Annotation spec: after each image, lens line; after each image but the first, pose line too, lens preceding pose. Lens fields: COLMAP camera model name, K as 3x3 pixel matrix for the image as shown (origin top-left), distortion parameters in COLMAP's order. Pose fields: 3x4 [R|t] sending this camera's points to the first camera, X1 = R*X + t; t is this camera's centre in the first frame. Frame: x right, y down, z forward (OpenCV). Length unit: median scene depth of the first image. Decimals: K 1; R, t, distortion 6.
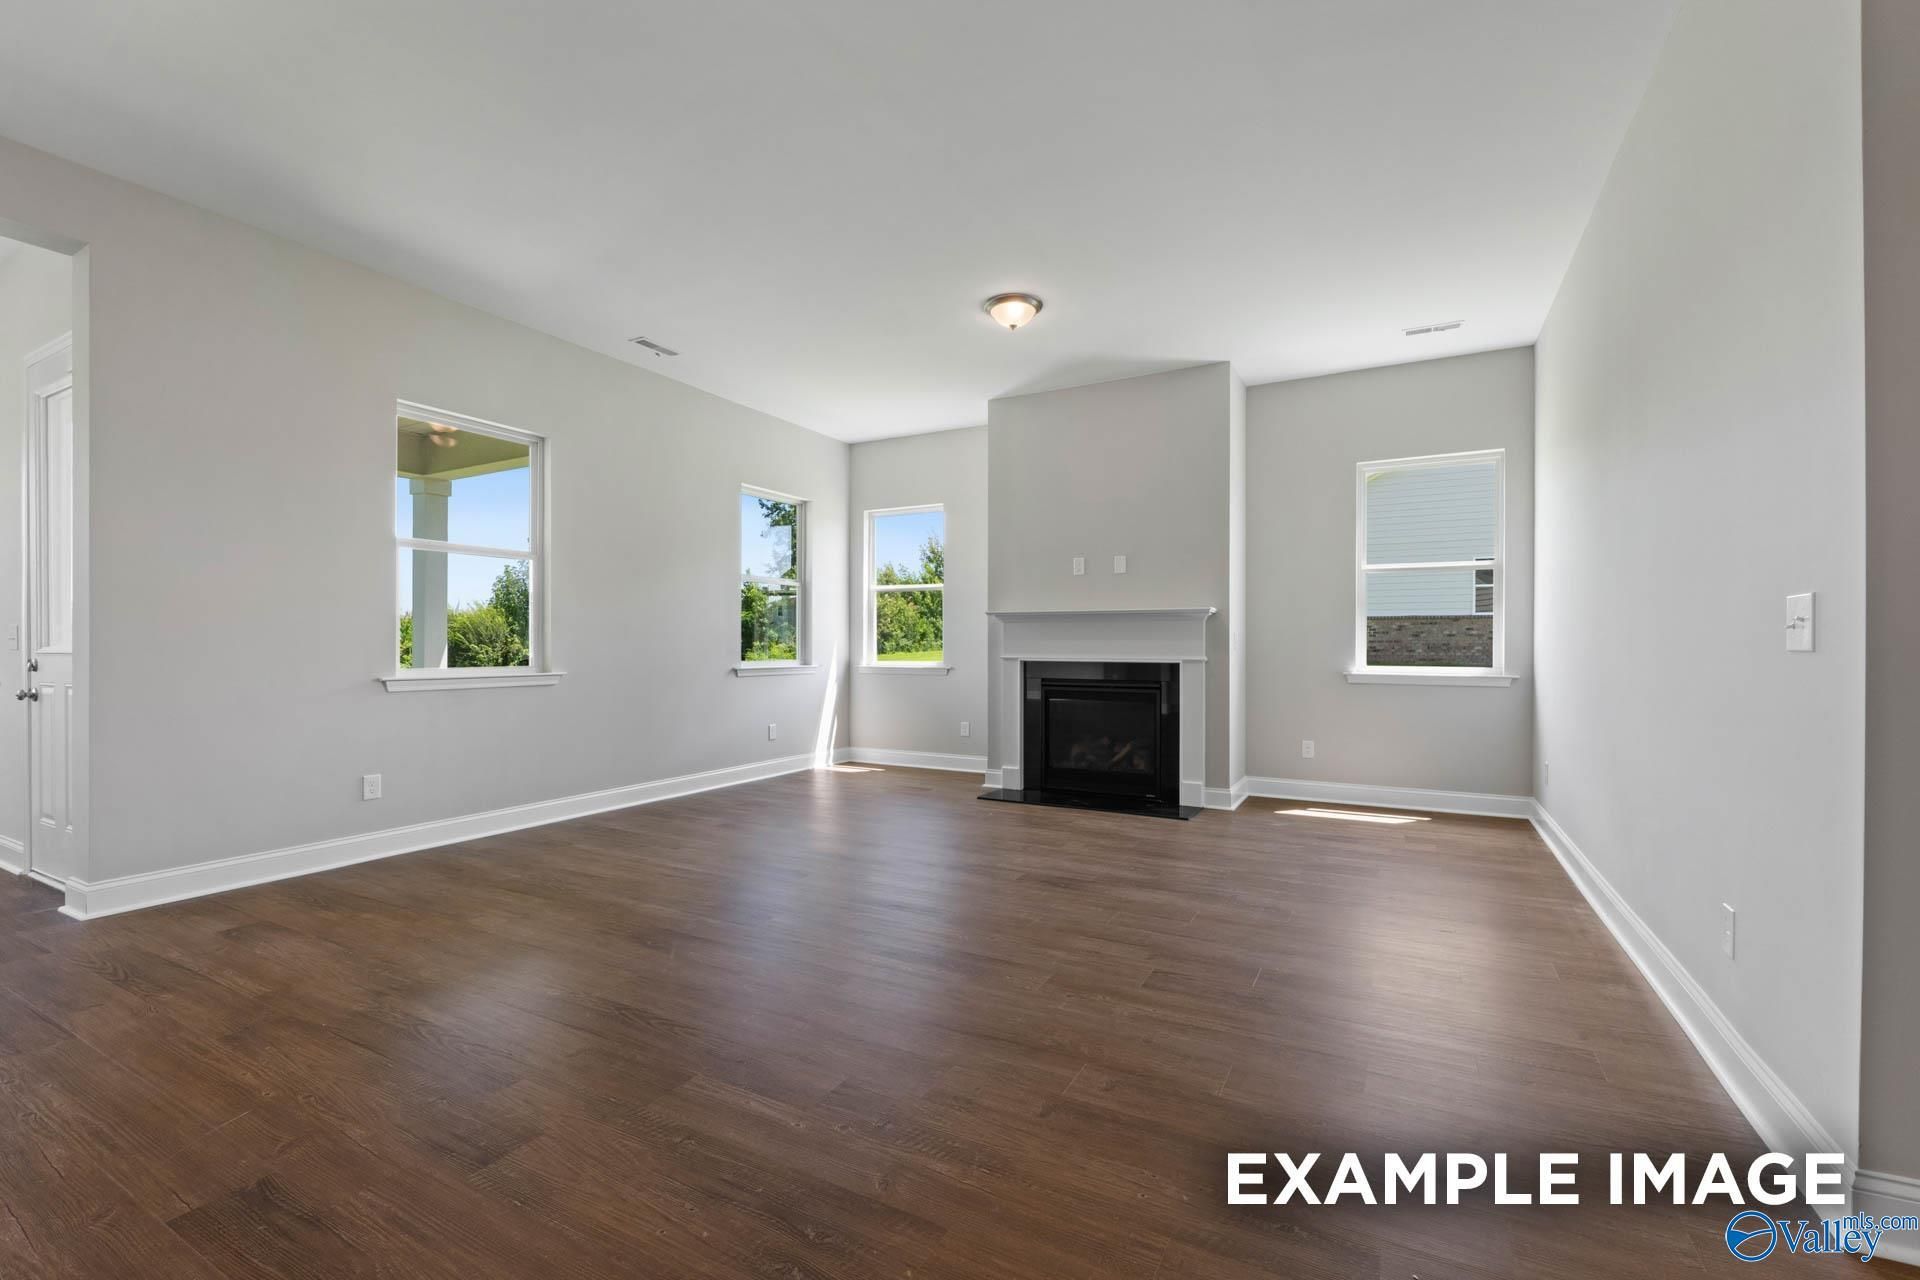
lens RADIAL K [[821.3, 0, 952.0], [0, 821.3, 646.4], [0, 0, 1]] dist [-0.001045, -0.000157]
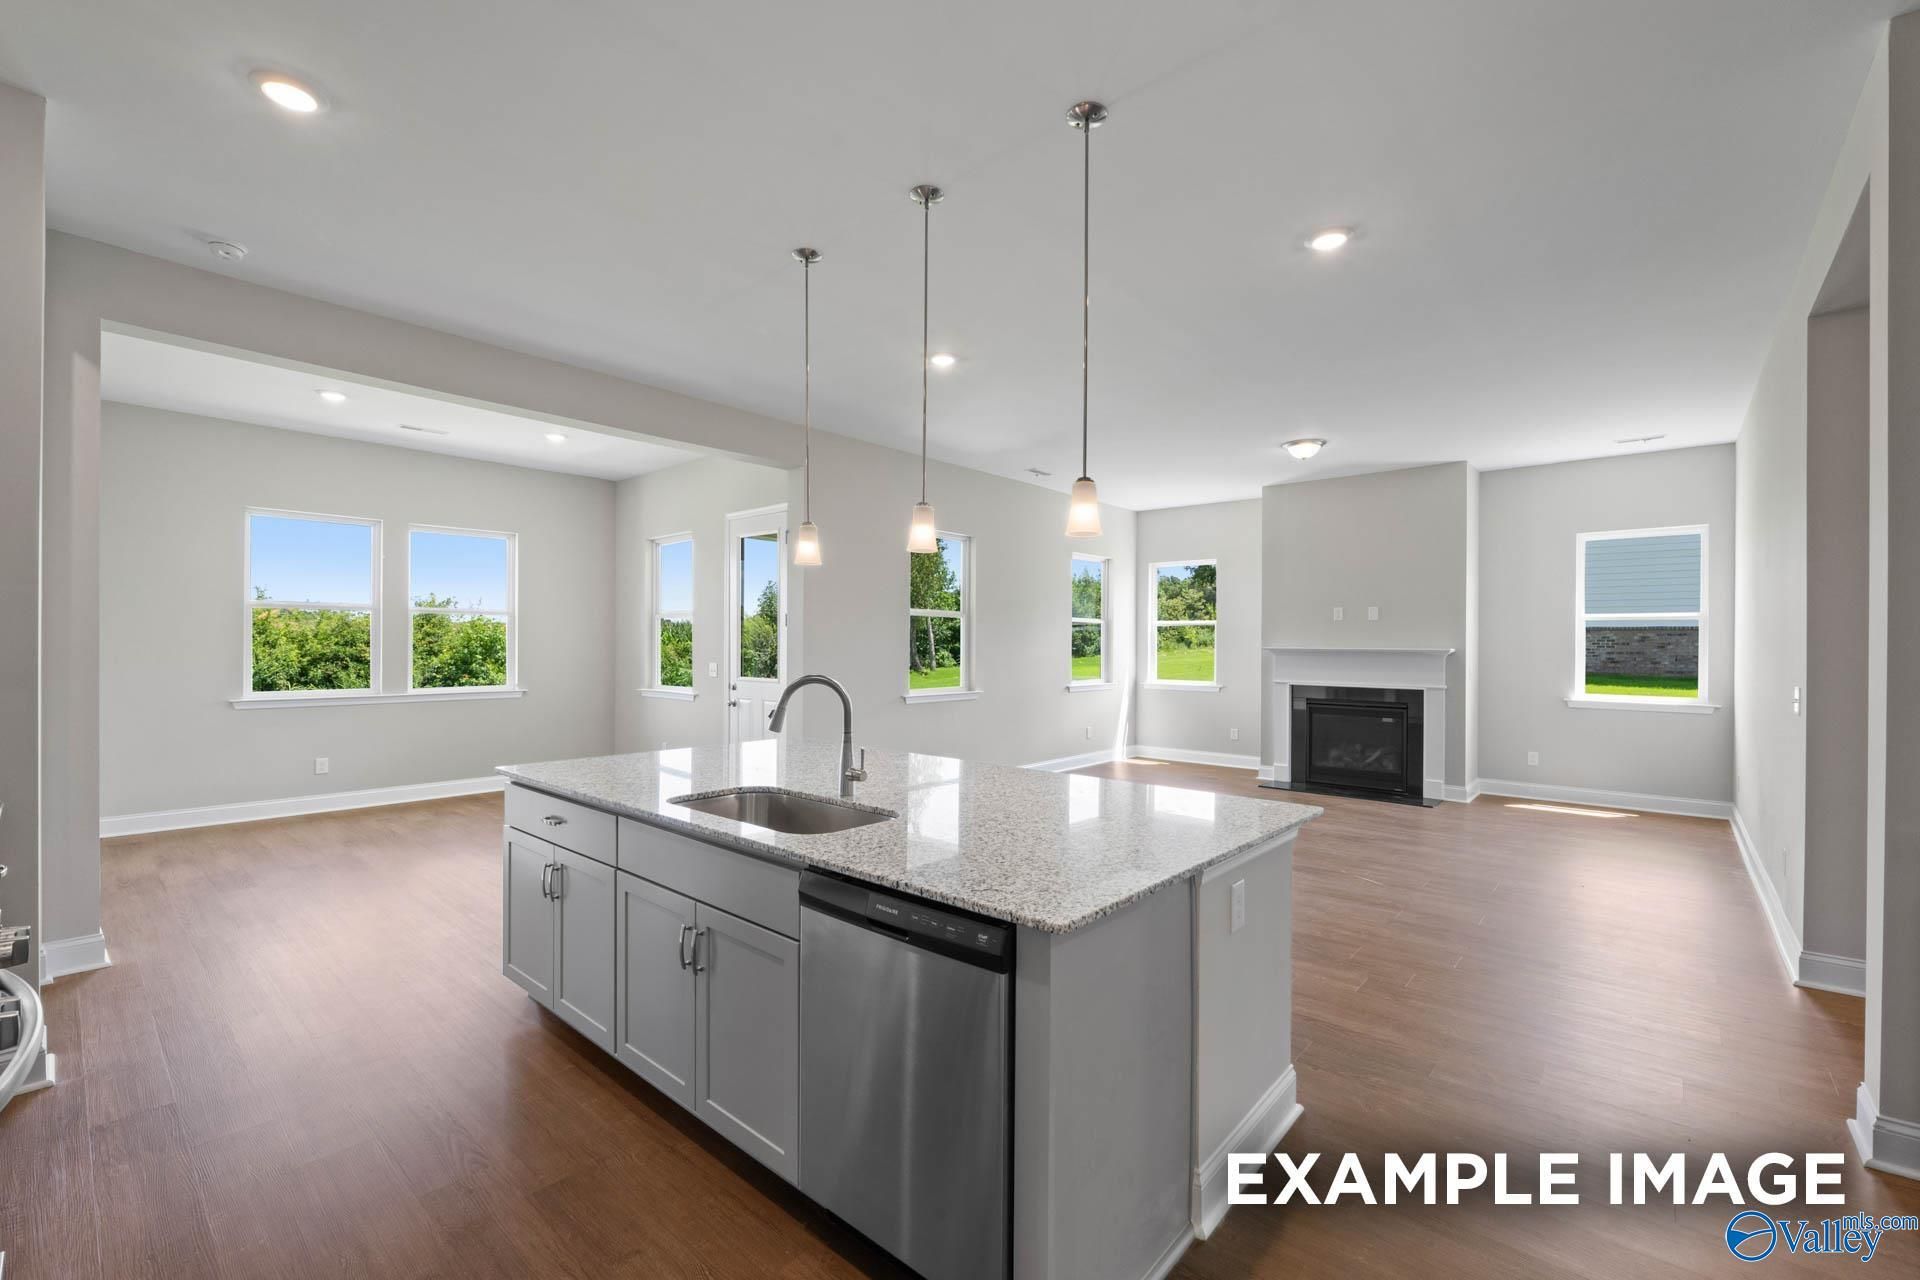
lens RADIAL K [[815.7, 0, 960.0], [0, 815.7, 640.0], [0, 0, 1]] dist [-0.000323, -0.000131]
pose [[0.978628, 0.004175, -0.205597, -0.175807], [-0.005353, 0.999972, -0.005173, -0.047223], [0.205569, 0.006163, 0.978623, -0.419939]]
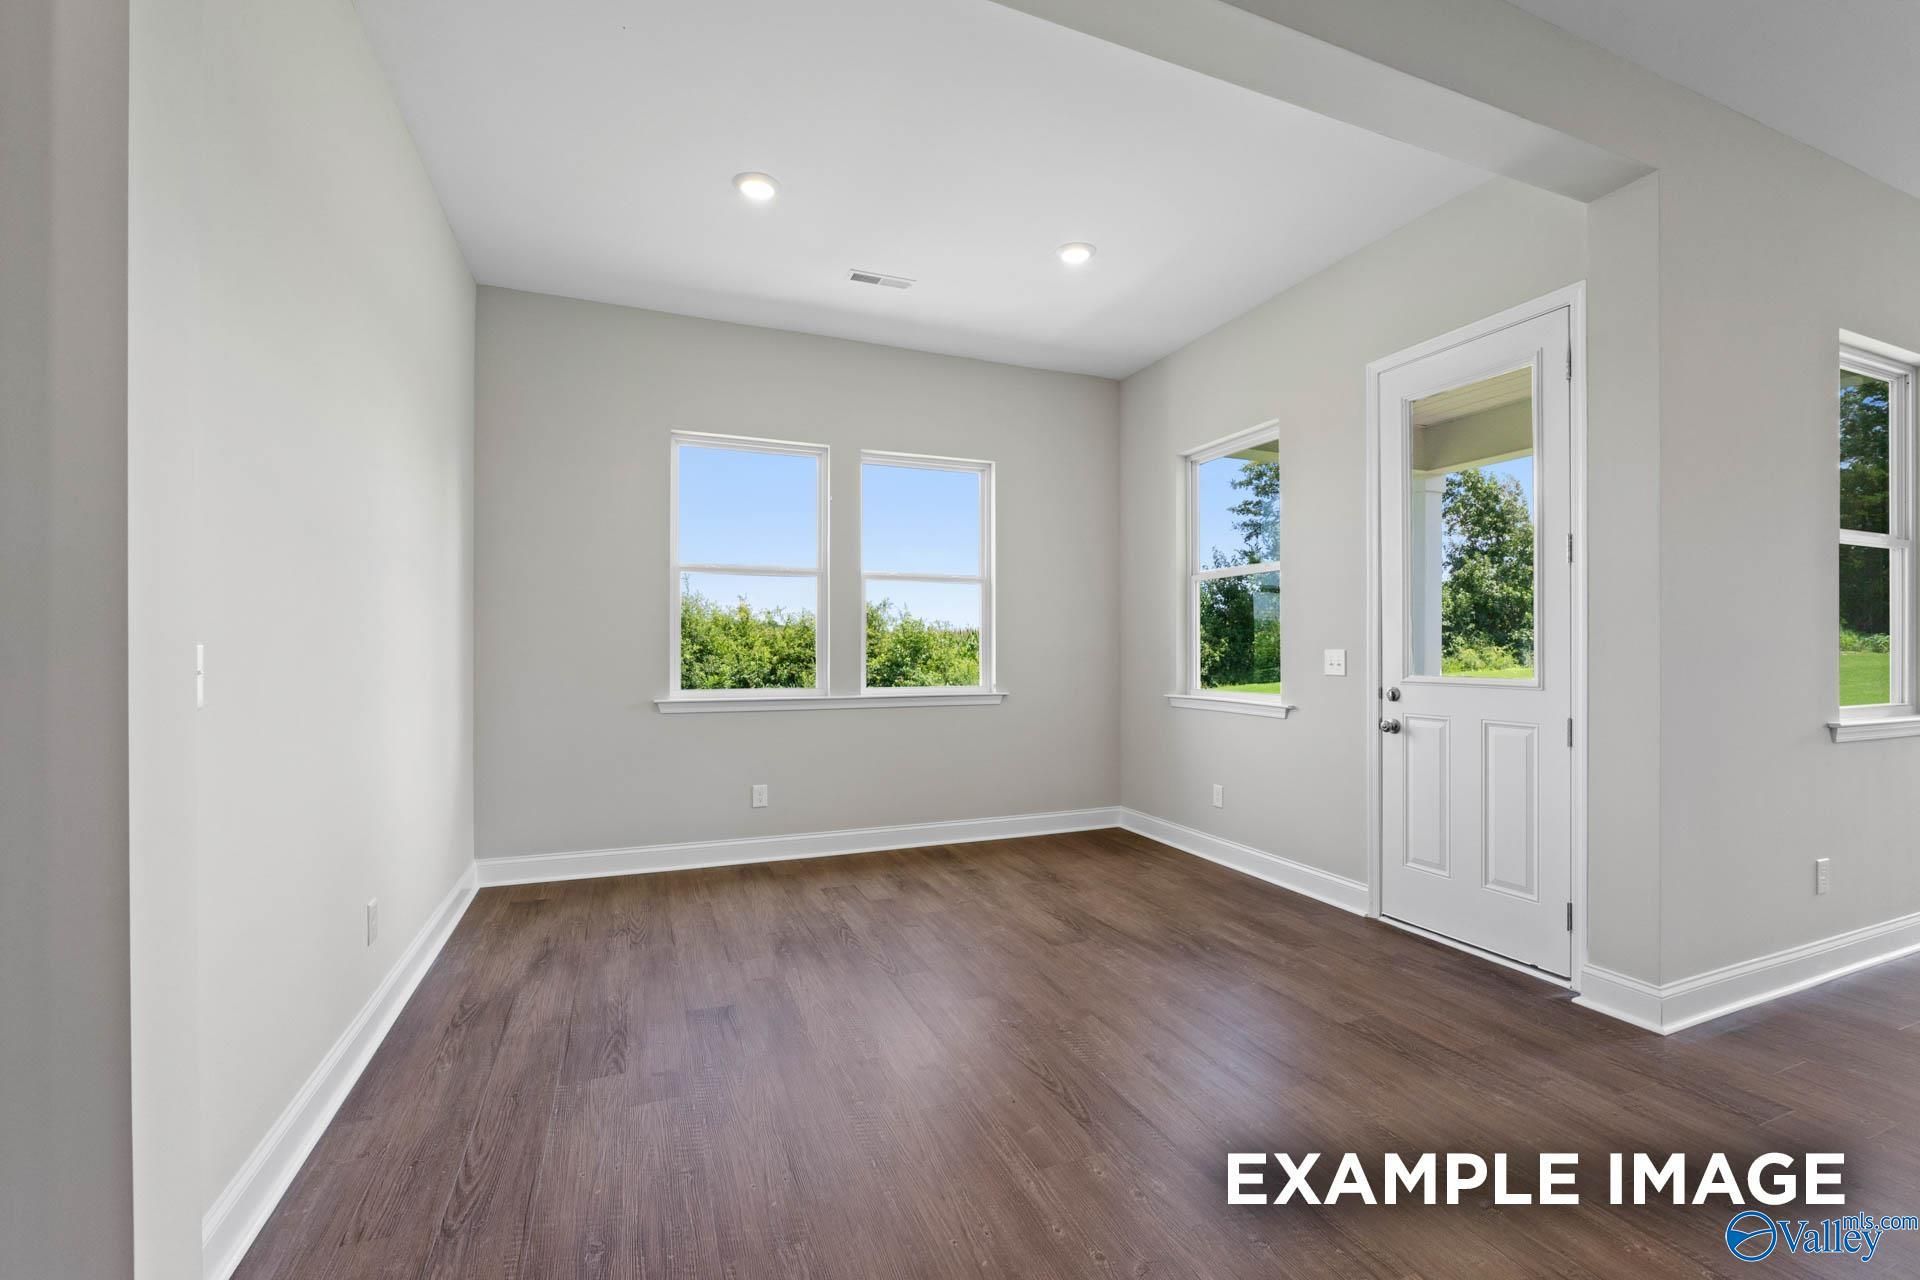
lens RADIAL K [[815.7, 0, 960.0], [0, 815.7, 640.0], [0, 0, 1]] dist [-0.000323, -0.000131]
pose [[0.782867, -0.007130, -0.622149, -0.605865], [0.000330, 0.999939, -0.011045, -0.018280], [0.622190, 0.008442, 0.782821, -0.014803]]
